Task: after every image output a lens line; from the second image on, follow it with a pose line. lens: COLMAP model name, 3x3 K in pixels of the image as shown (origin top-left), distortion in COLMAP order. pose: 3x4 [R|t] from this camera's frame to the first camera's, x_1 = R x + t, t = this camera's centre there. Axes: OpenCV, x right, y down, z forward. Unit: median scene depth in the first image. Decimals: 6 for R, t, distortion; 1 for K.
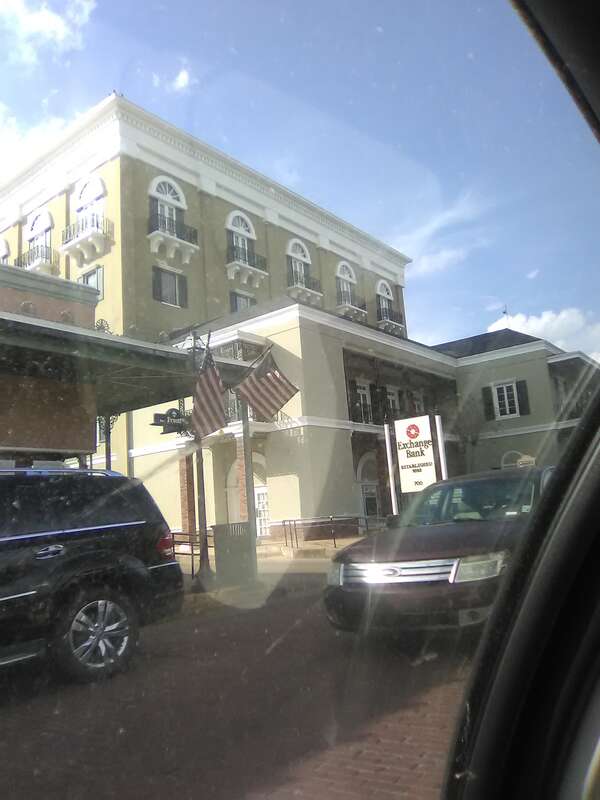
lens RADIAL K [[625.4, 0, 300.0], [0, 625.4, 400.0], [0, 0, 1]] dist [-0.011584, -0.003216]
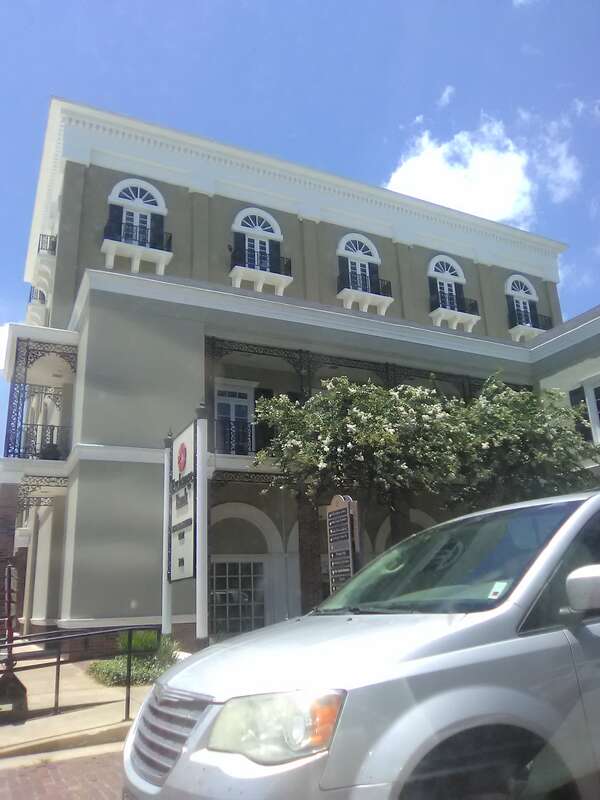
lens RADIAL K [[625.4, 0, 300.0], [0, 625.4, 400.0], [0, 0, 1]] dist [-0.011584, -0.003216]
pose [[0.907619, -0.098574, -0.408057, 0.079215], [0.054126, 0.991405, -0.119104, 0.011777], [0.416291, 0.086015, 0.905154, 0.097761]]
